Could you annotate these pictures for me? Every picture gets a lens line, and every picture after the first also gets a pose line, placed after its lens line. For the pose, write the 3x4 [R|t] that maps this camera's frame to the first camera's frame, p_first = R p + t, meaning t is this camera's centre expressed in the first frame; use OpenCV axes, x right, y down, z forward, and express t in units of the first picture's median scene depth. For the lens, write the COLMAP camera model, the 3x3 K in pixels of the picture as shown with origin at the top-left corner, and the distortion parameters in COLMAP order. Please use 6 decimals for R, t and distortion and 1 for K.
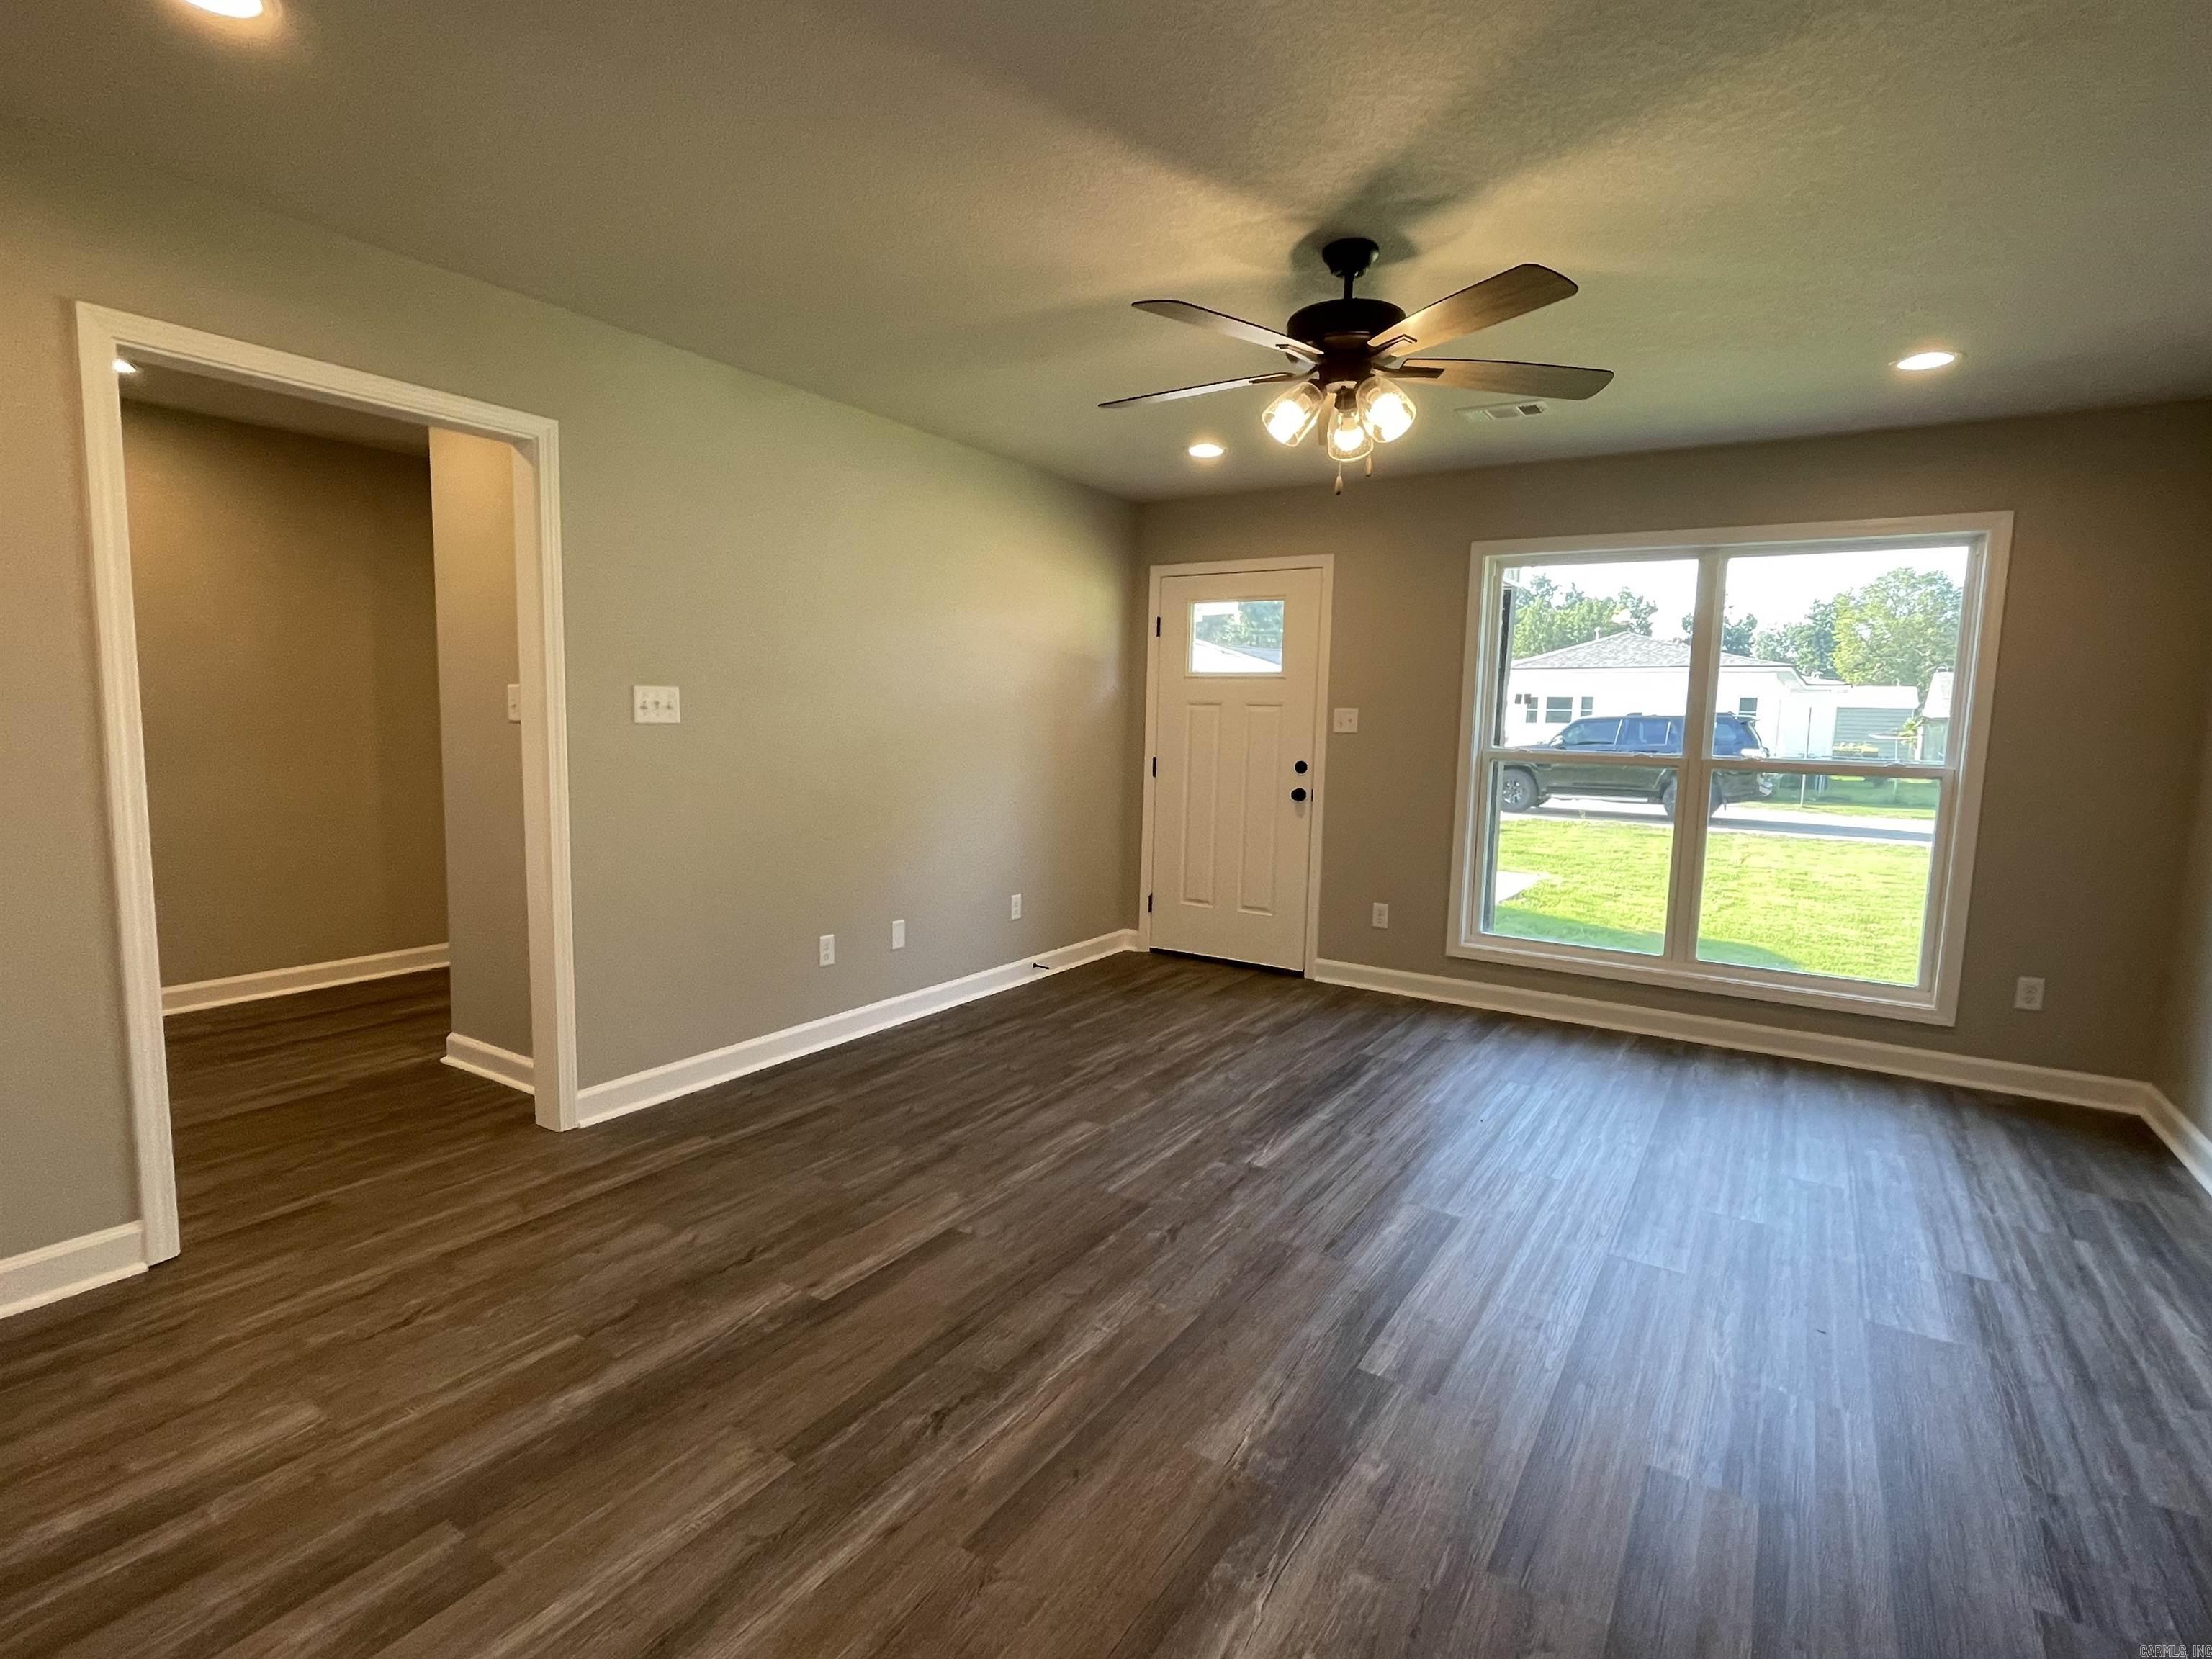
lens RADIAL K [[1095.5, 0, 1107.8], [0, 1095.5, 832.5], [0, 0, 1]] dist [-0.002596, 0.001073]
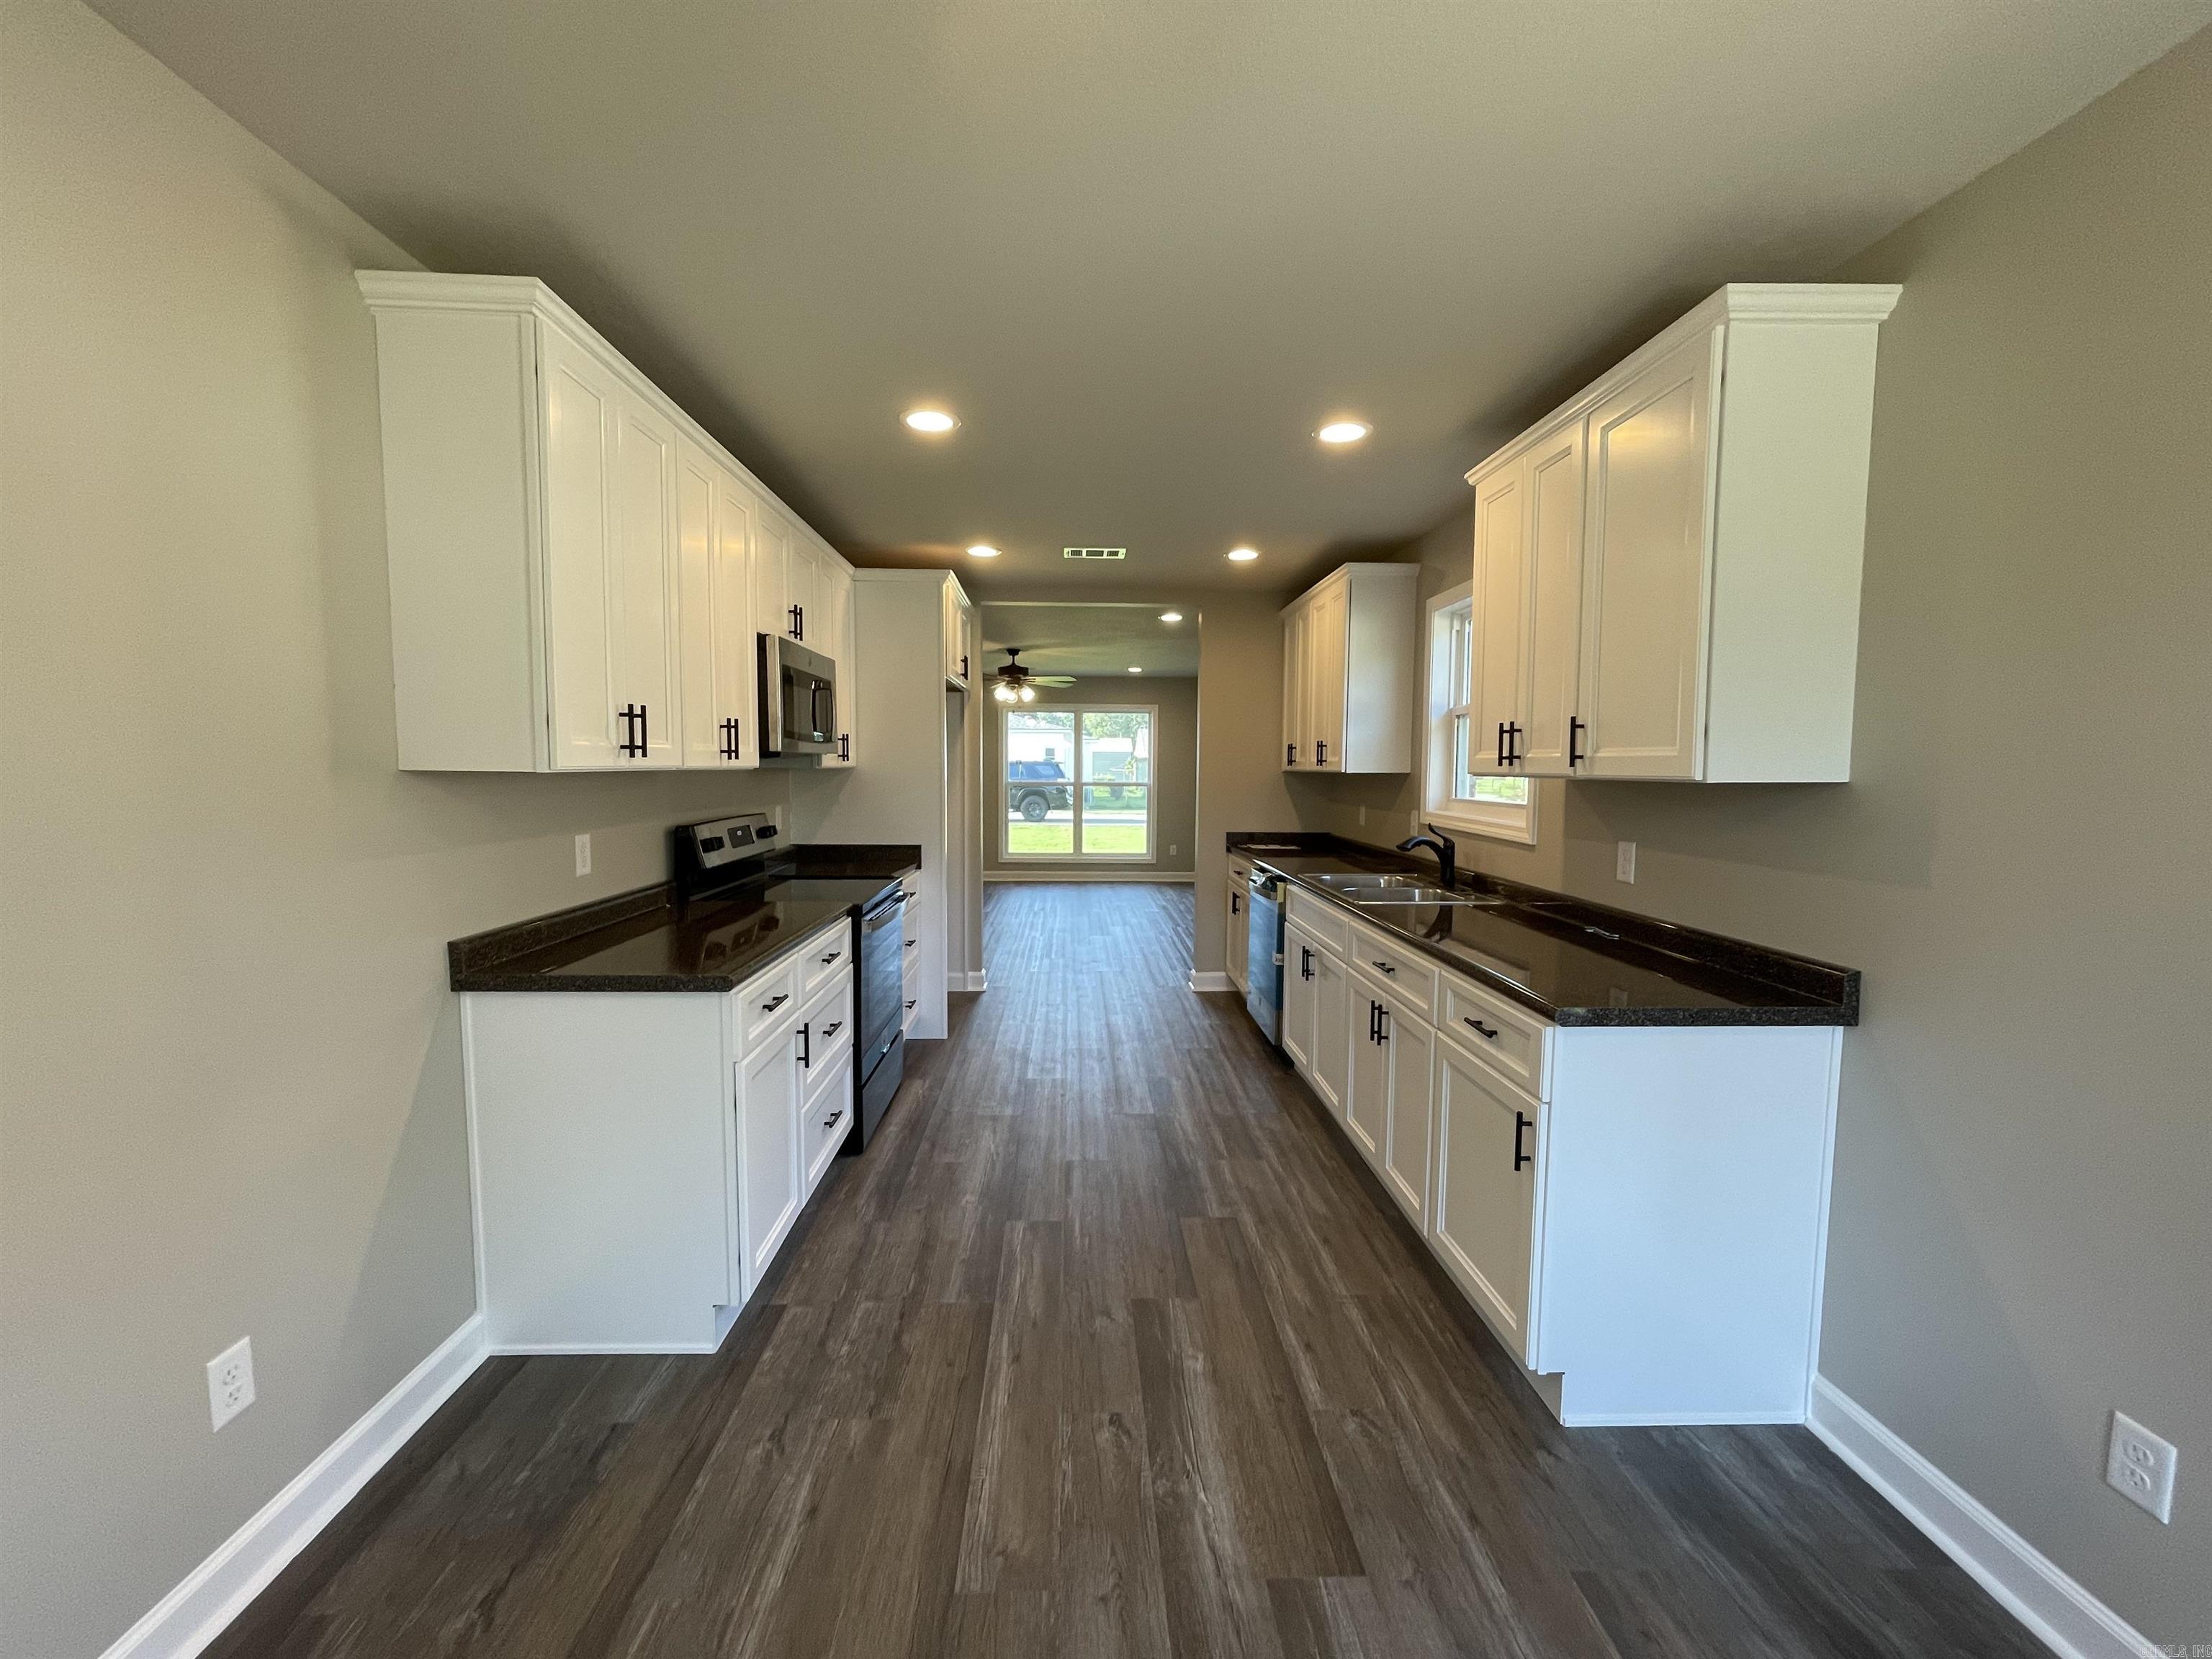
lens RADIAL K [[899.0, 0, 1107.6], [0, 899.0, 829.8], [0, 0, 1]] dist [0.001486, -0.001168]
pose [[0.820631, -0.063779, 0.567888, -0.648902], [0.080925, 0.996708, -0.005001, 0.065816], [-0.565700, 0.050060, 0.823091, -0.852139]]
